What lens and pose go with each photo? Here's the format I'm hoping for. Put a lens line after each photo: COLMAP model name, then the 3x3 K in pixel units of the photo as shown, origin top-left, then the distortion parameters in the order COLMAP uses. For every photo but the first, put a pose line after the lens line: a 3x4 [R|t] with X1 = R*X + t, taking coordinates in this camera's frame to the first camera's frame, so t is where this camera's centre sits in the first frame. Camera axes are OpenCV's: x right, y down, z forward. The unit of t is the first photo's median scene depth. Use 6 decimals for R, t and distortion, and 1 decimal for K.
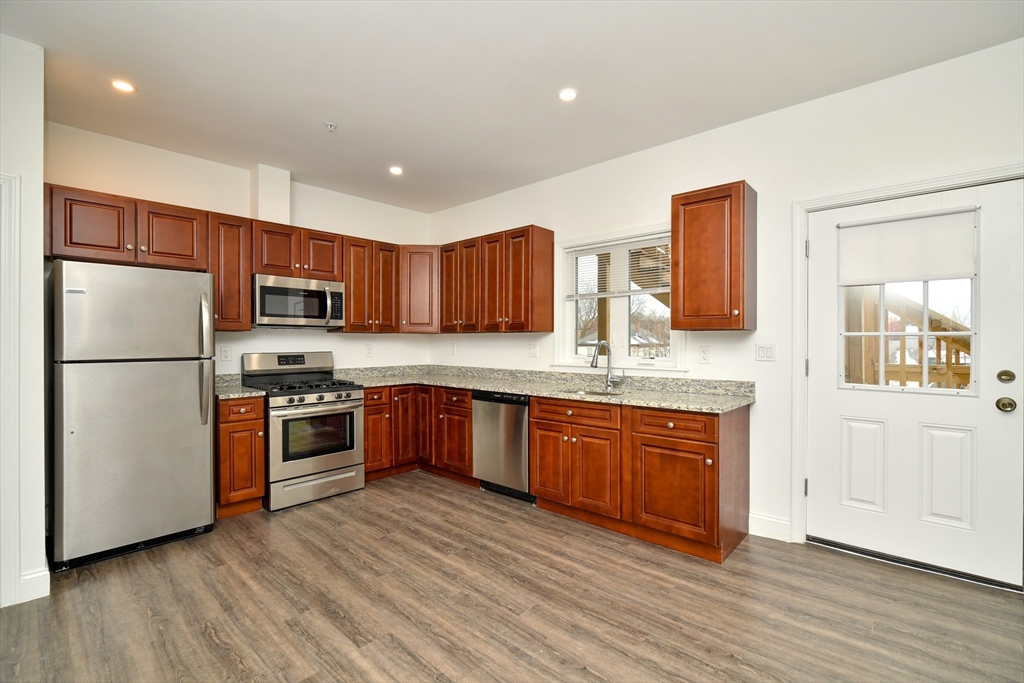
lens RADIAL K [[456.5, 0, 519.2], [0, 456.5, 344.3], [0, 0, 1]] dist [-0.007218, -0.000233]
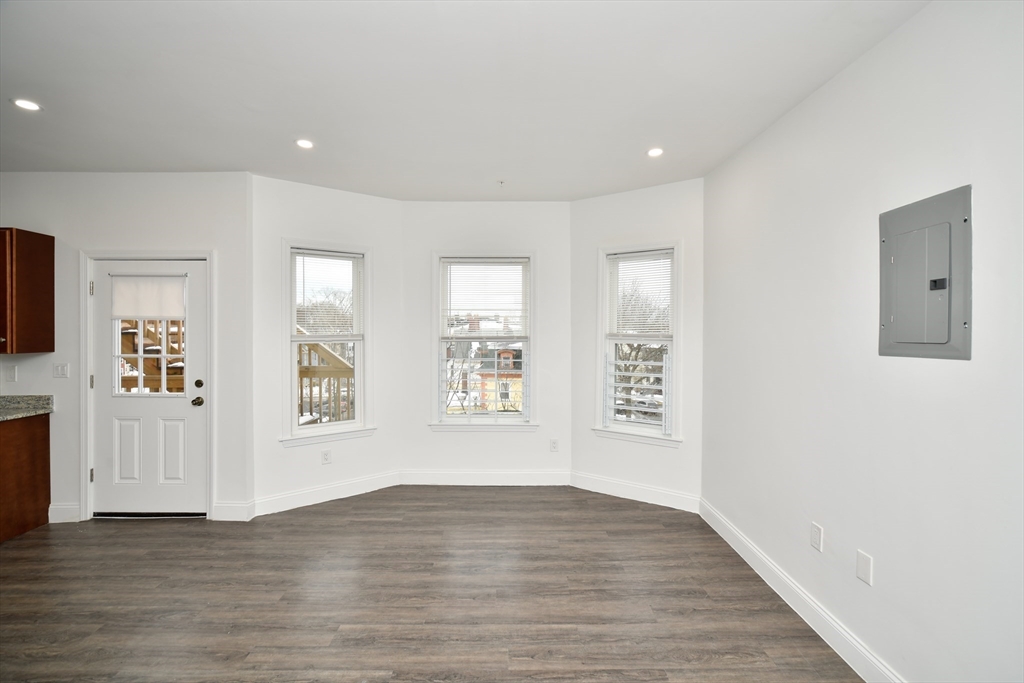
lens RADIAL K [[446.8, 0, 515.7], [0, 446.8, 337.3], [0, 0, 1]] dist [-0.001204, -0.000196]
pose [[0.741054, -0.008694, 0.671389, 0.549540], [0.001717, 0.999937, 0.011052, -0.070020], [-0.671443, -0.007037, 0.741023, -0.593837]]
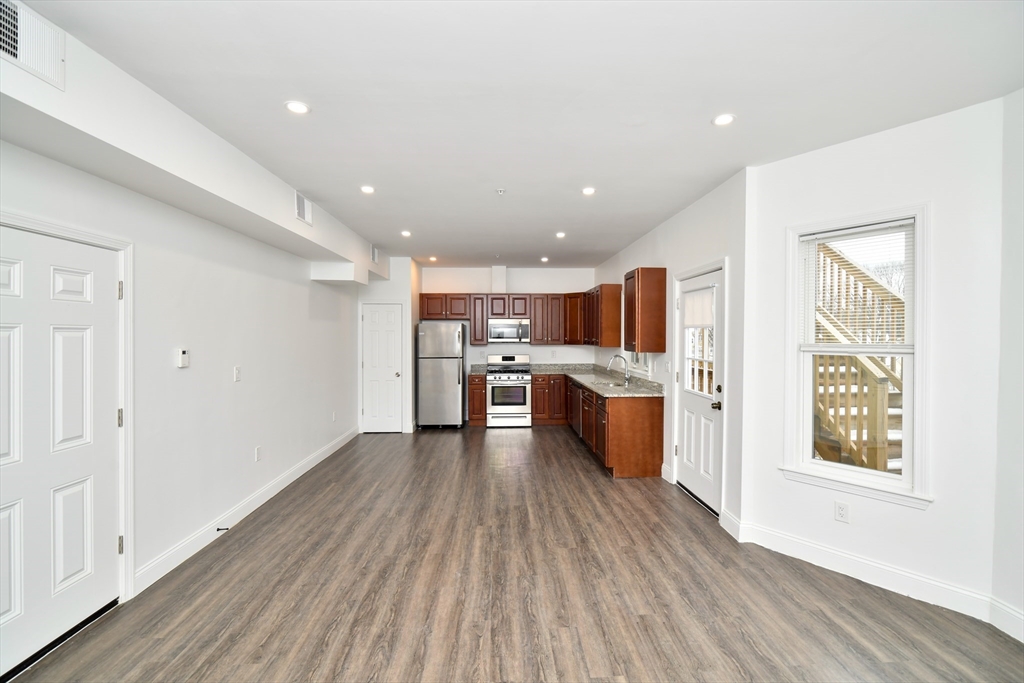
lens RADIAL K [[446.8, 0, 515.7], [0, 446.8, 337.3], [0, 0, 1]] dist [-0.001204, -0.000196]
pose [[0.703381, 0.003413, -0.710805, 1.110356], [-0.002229, 0.999994, 0.002596, -0.077806], [0.710810, -0.000241, 0.703384, -0.440033]]
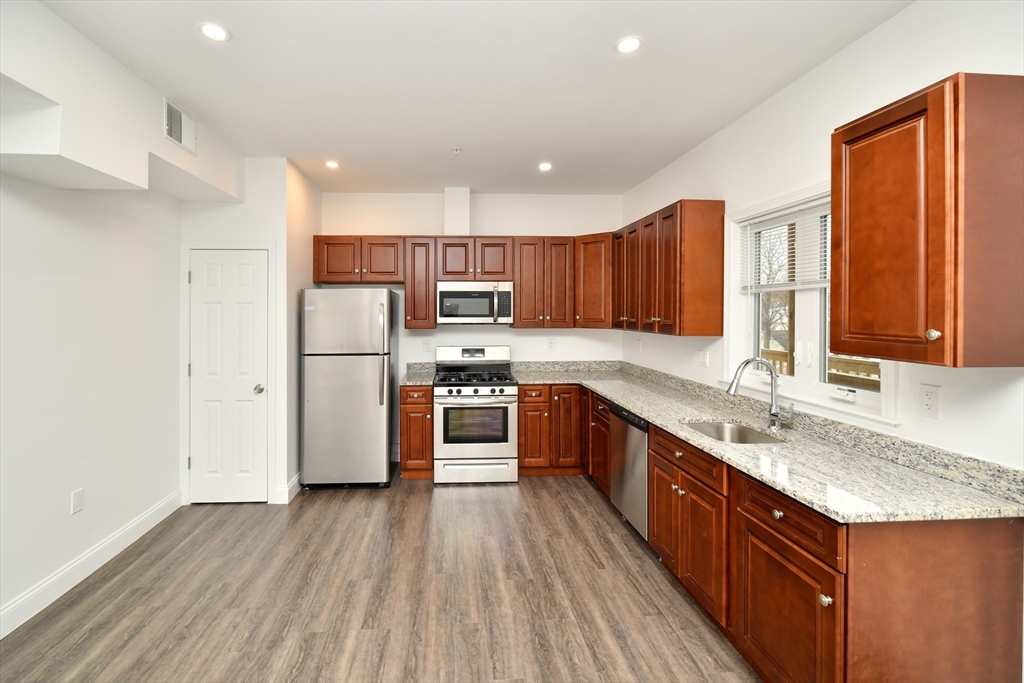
lens RADIAL K [[467.3, 0, 470.1], [0, 467.3, 314.5], [0, 0, 1]] dist [-0.008654, 0.000247]
pose [[0.706447, 0.001584, -0.707765, 0.382089], [-0.001751, 0.999998, 0.000490, -0.073596], [0.707764, 0.000893, 0.706448, 0.204645]]
